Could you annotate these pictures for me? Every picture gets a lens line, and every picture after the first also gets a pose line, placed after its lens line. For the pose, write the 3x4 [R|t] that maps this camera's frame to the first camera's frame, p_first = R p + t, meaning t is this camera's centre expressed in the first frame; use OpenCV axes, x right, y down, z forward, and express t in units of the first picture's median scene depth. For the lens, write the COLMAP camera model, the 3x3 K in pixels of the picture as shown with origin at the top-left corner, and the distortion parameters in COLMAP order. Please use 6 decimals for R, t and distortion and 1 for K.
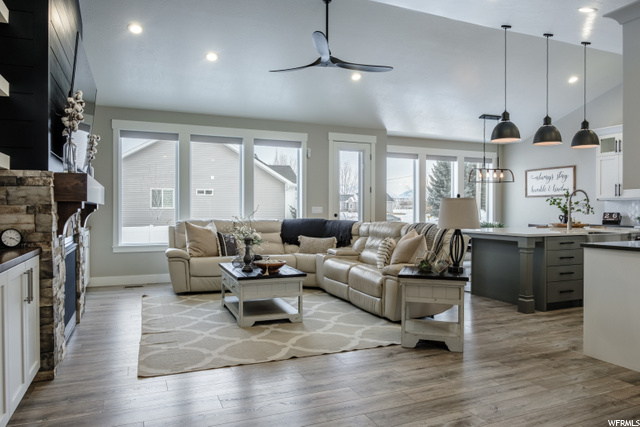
lens RADIAL K [[439.9, 0, 317.5], [0, 439.9, 214.7], [0, 0, 1]] dist [-0.018761, 0.001413]
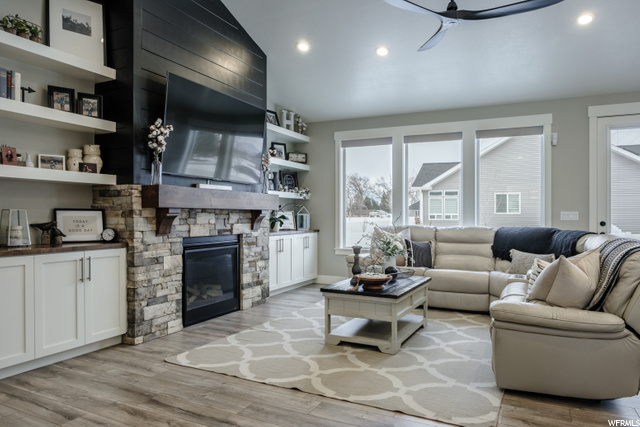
lens RADIAL K [[439.9, 0, 317.5], [0, 439.9, 214.7], [0, 0, 1]] dist [-0.018761, 0.001413]
pose [[0.650899, 0.002511, -0.759160, 0.545162], [-0.012021, 0.999903, -0.007000, -0.005298], [0.759069, 0.013682, 0.650866, 0.416287]]
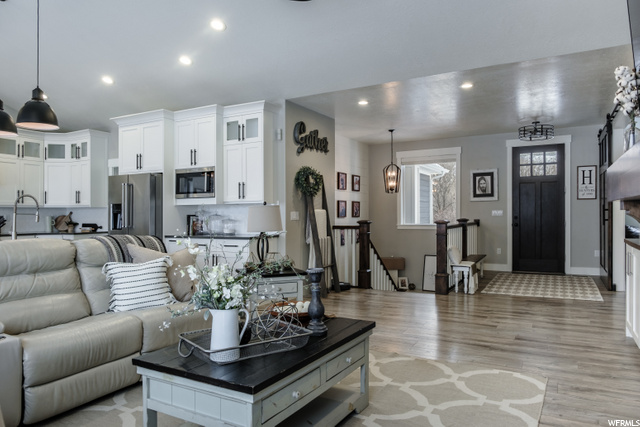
lens RADIAL K [[439.9, 0, 317.5], [0, 439.9, 214.7], [0, 0, 1]] dist [-0.018761, 0.001413]
pose [[-0.614946, 0.005937, 0.788547, -0.664831], [0.016586, 0.999848, 0.005407, -0.015676], [-0.788395, 0.016404, -0.614951, 1.534408]]
